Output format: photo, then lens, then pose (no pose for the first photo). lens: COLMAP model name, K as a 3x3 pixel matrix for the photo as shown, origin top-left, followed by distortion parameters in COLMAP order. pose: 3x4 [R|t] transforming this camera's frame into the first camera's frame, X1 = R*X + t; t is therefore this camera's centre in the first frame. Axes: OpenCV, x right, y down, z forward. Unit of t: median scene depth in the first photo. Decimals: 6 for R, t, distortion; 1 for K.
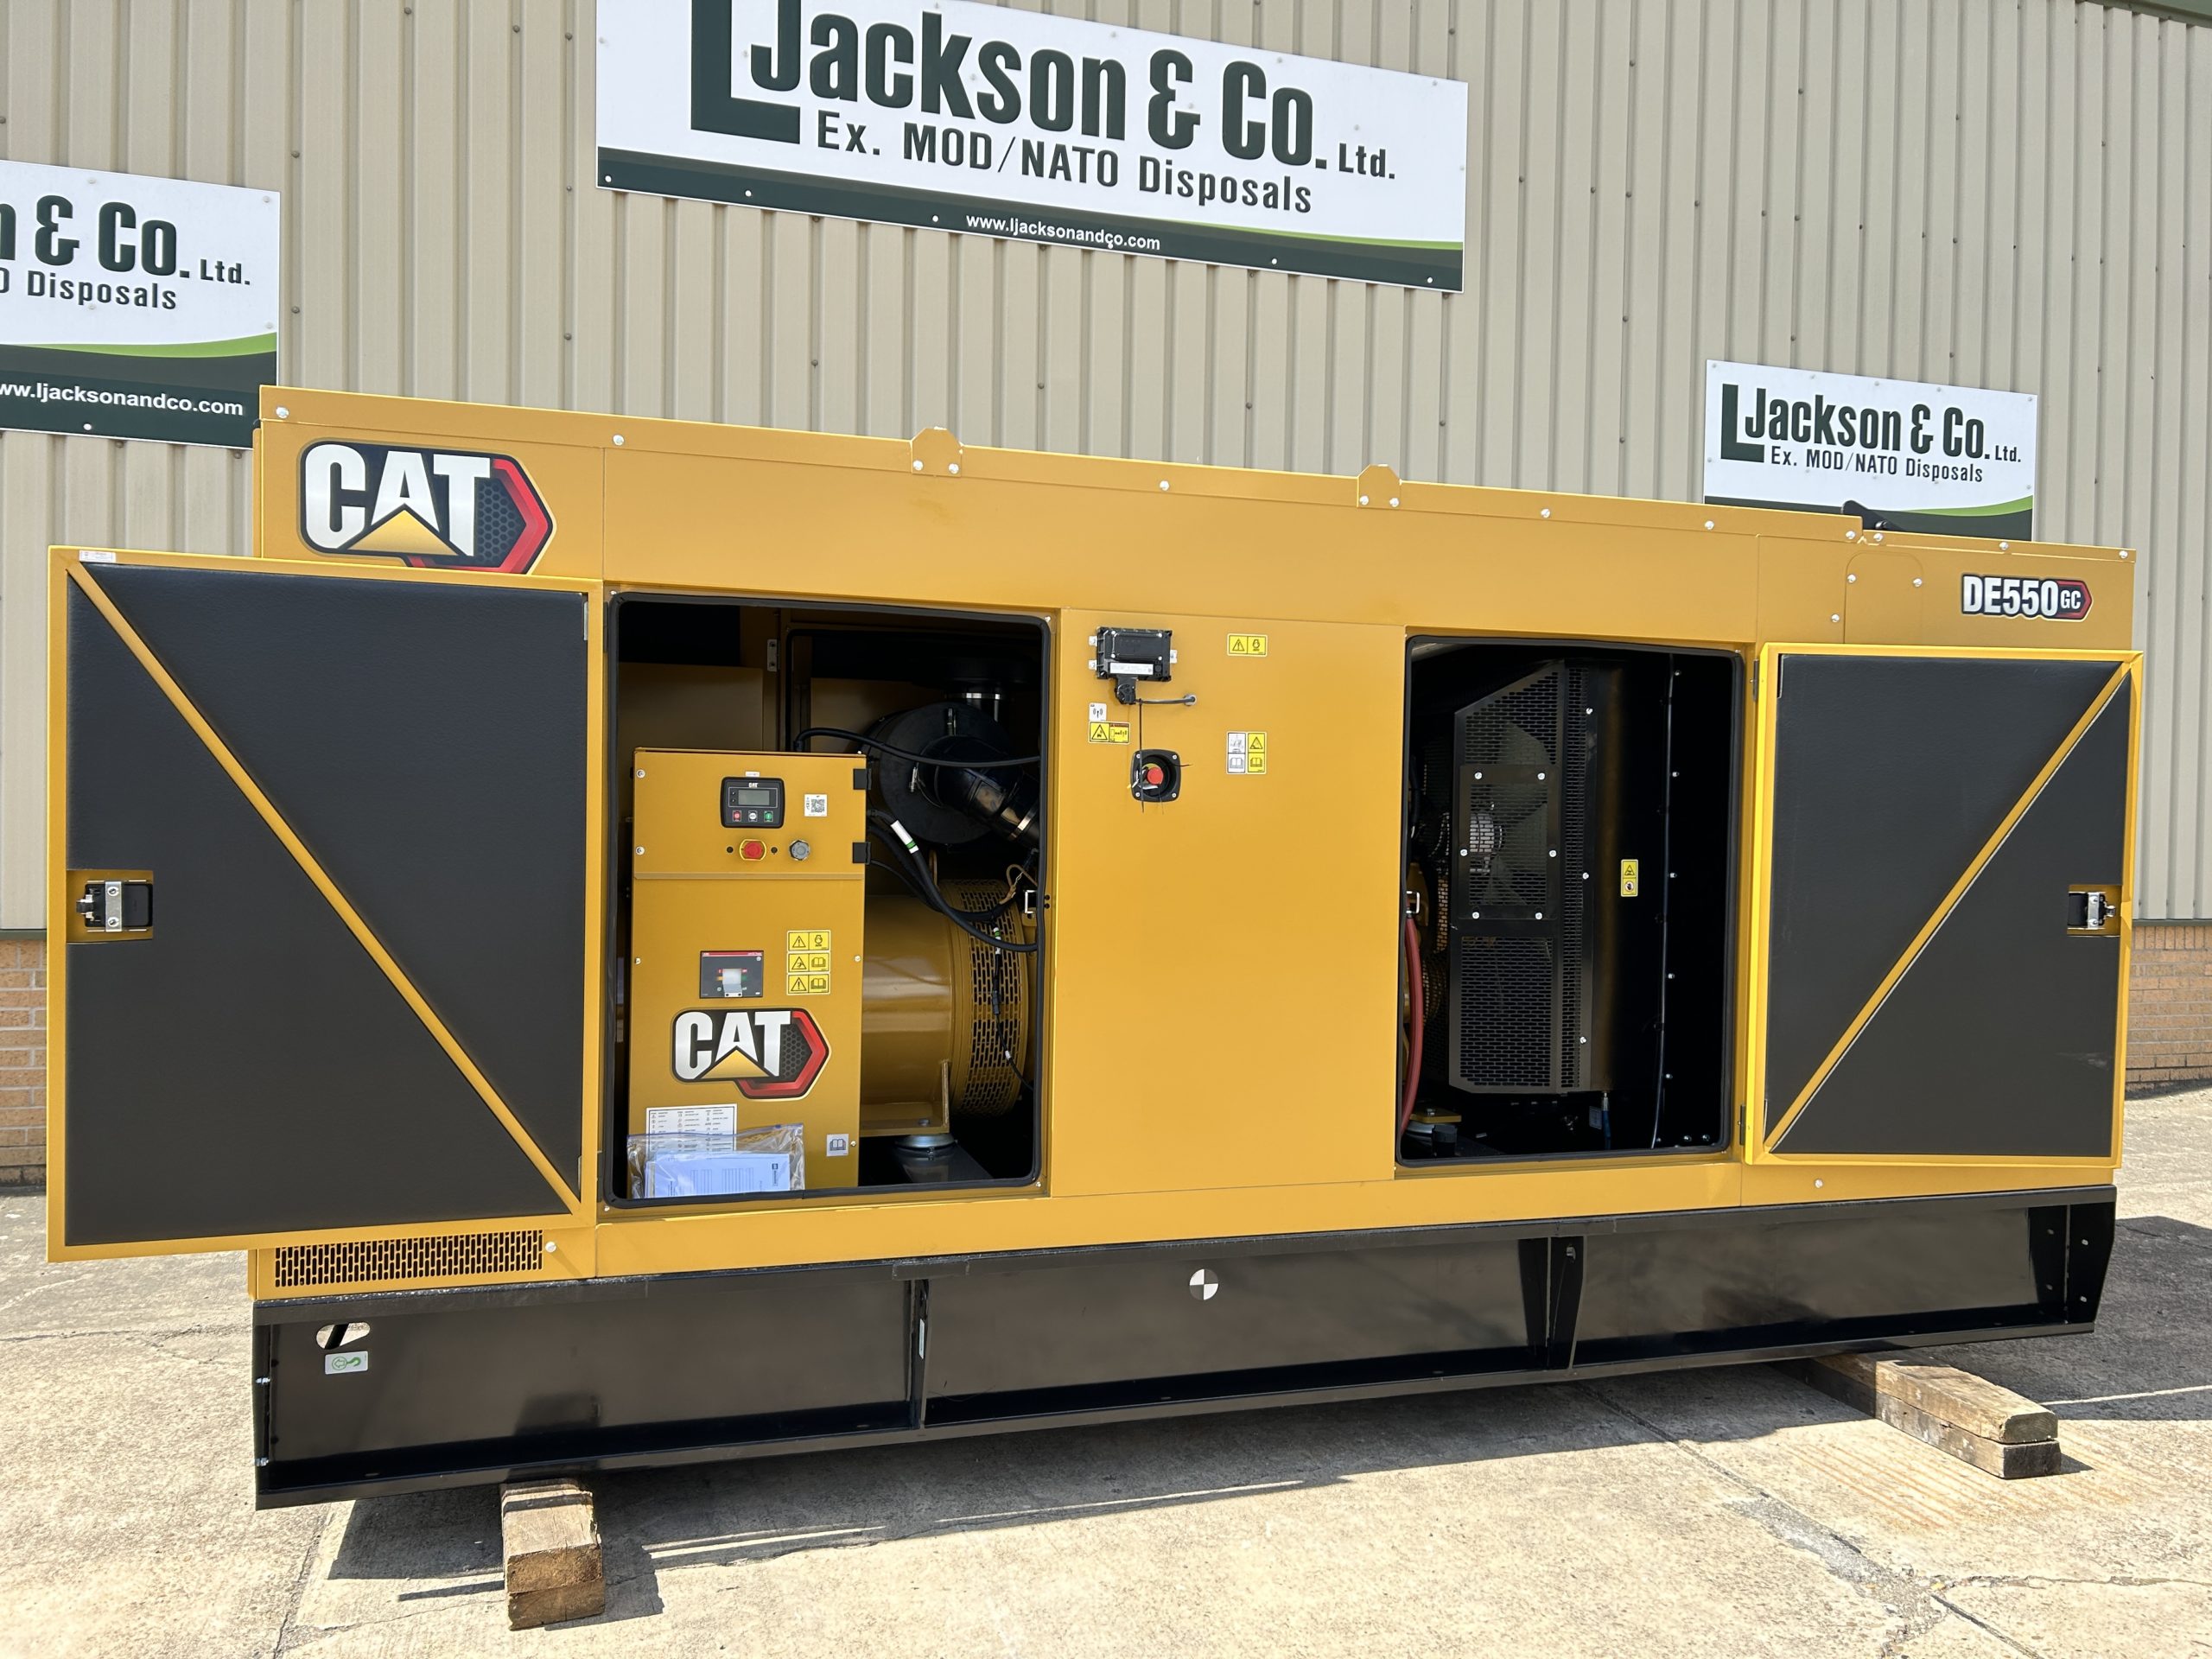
lens RADIAL K [[1653.4, 0, 1106.6], [0, 1653.4, 836.9], [0, 0, 1]] dist [0.028152, -0.007945]
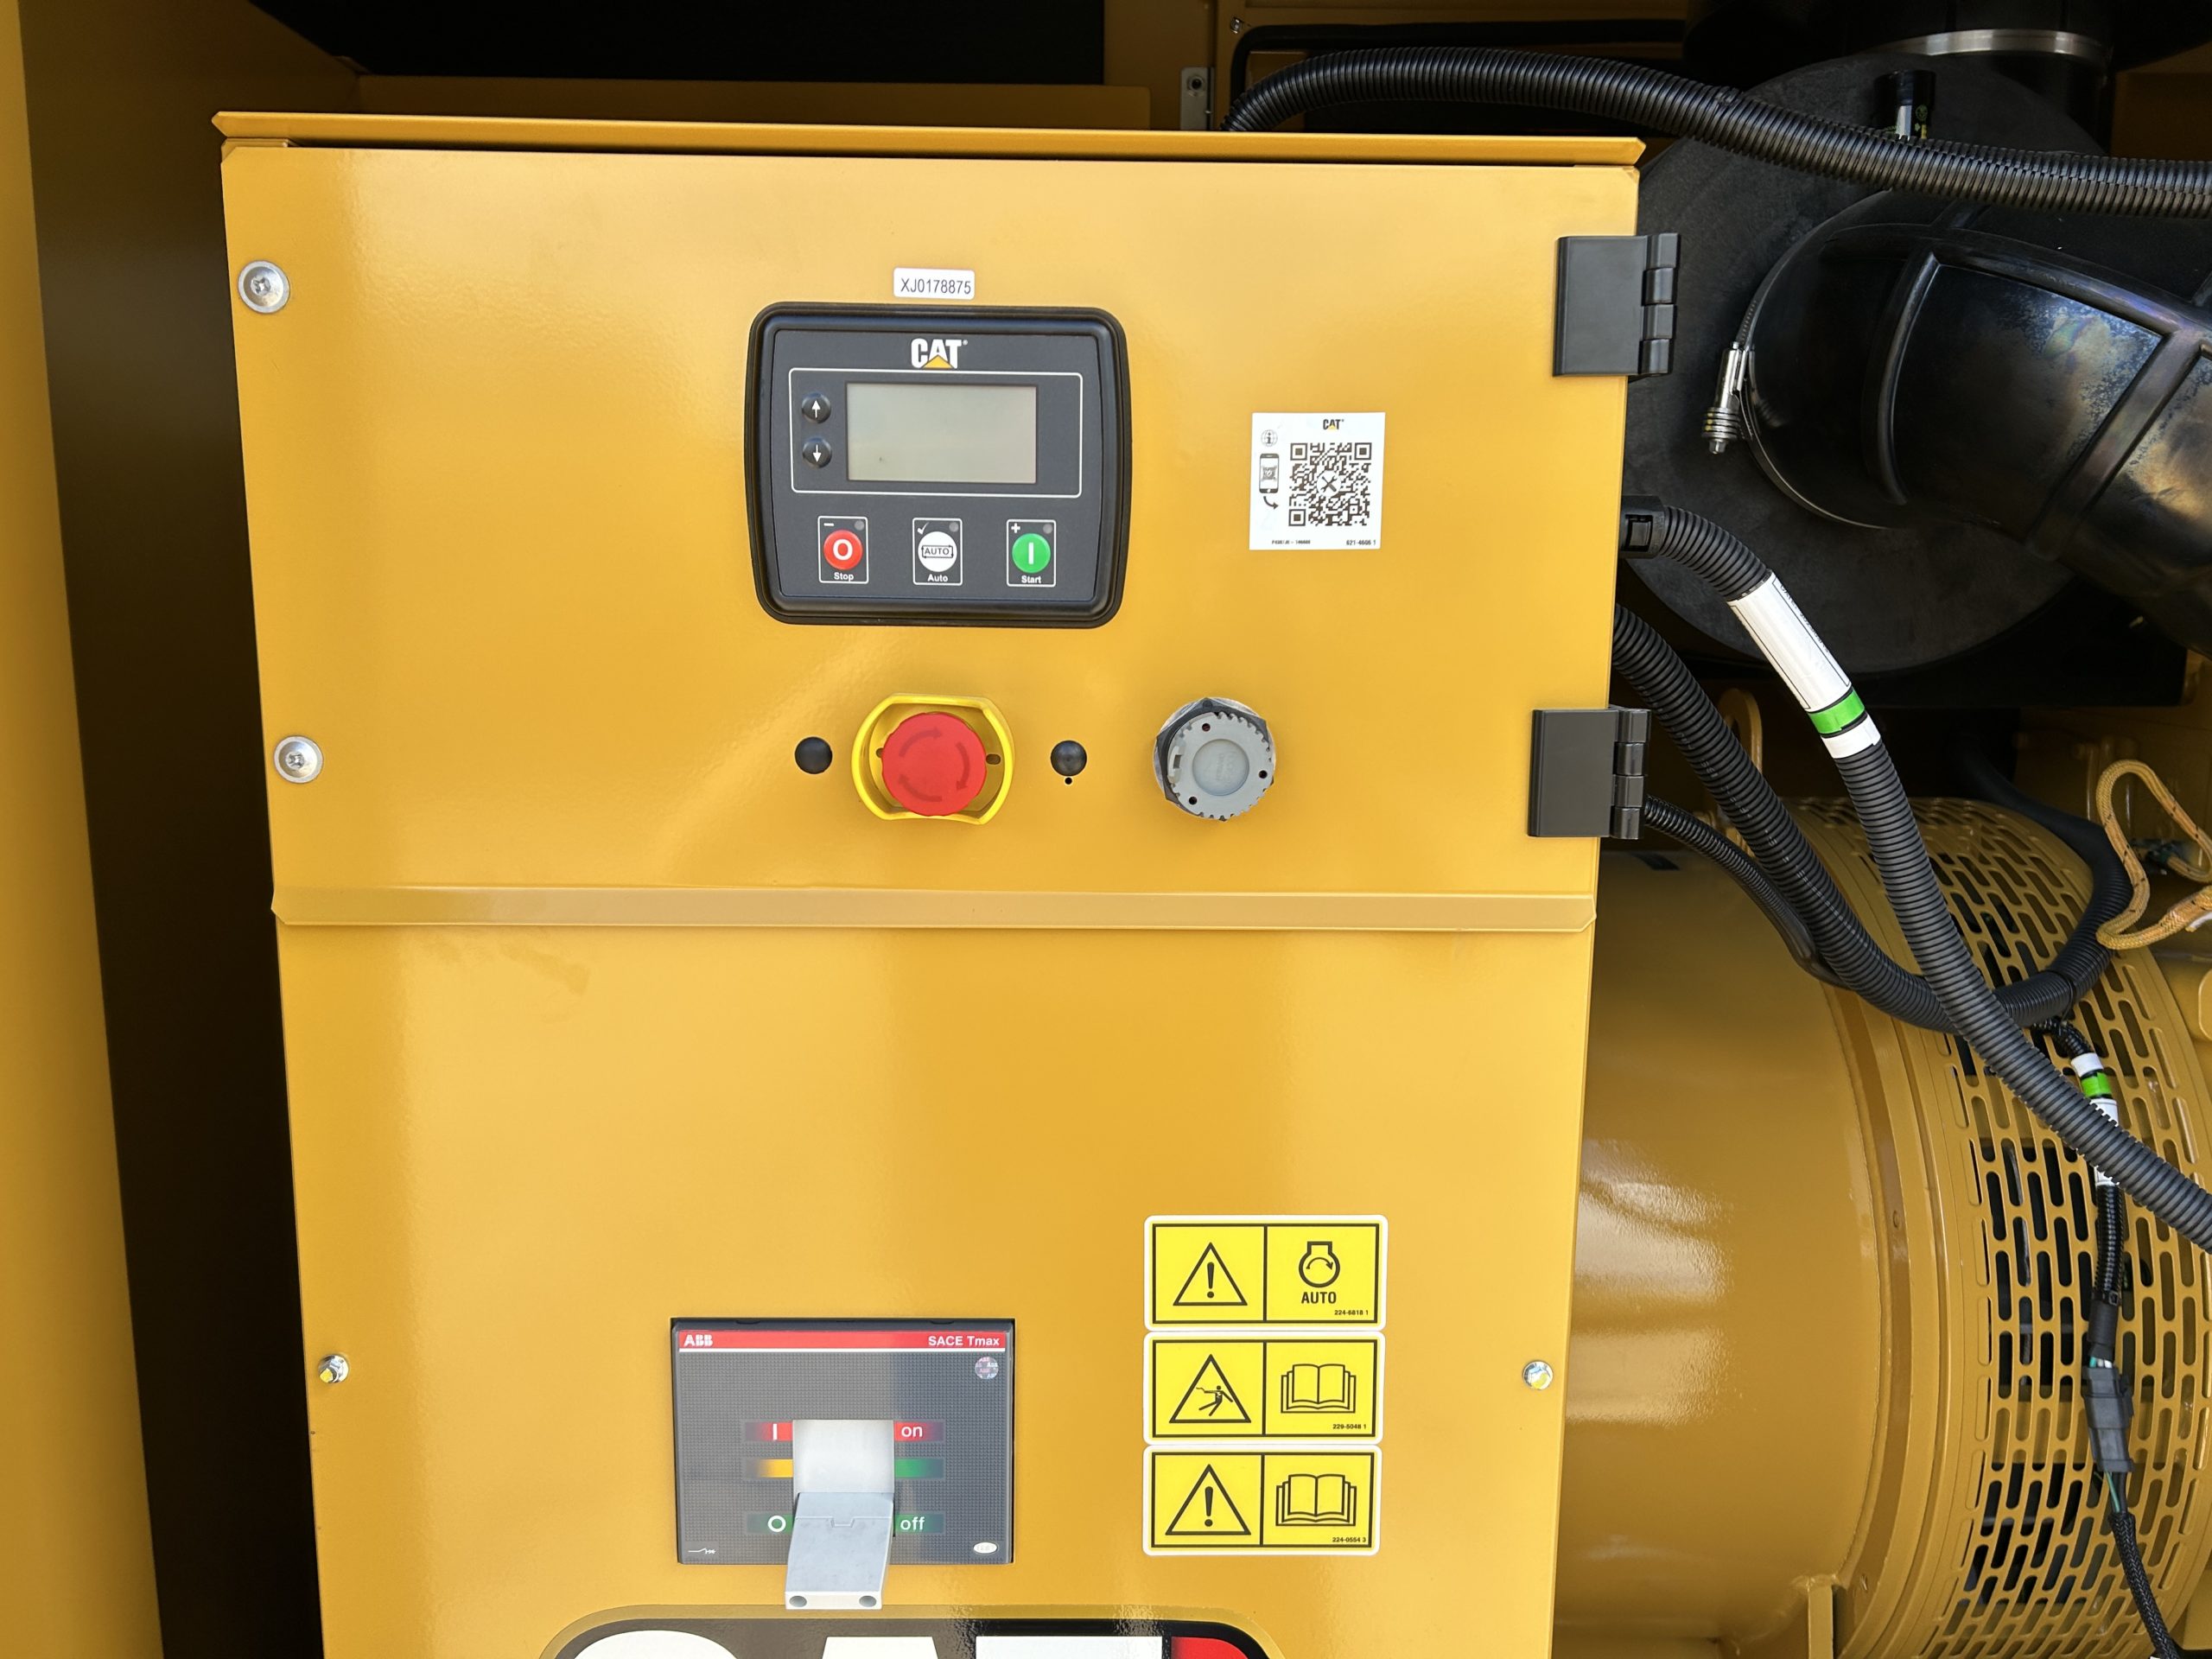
lens RADIAL K [[1636.7, 0, 1116.5], [0, 1636.7, 837.1], [0, 0, 1]] dist [0.061835, -0.065772]
pose [[0.964718, 0.035974, -0.260816, -0.068451], [0.001734, 0.989732, 0.142925, -0.003518], [0.263279, -0.138335, 0.954750, 0.378060]]
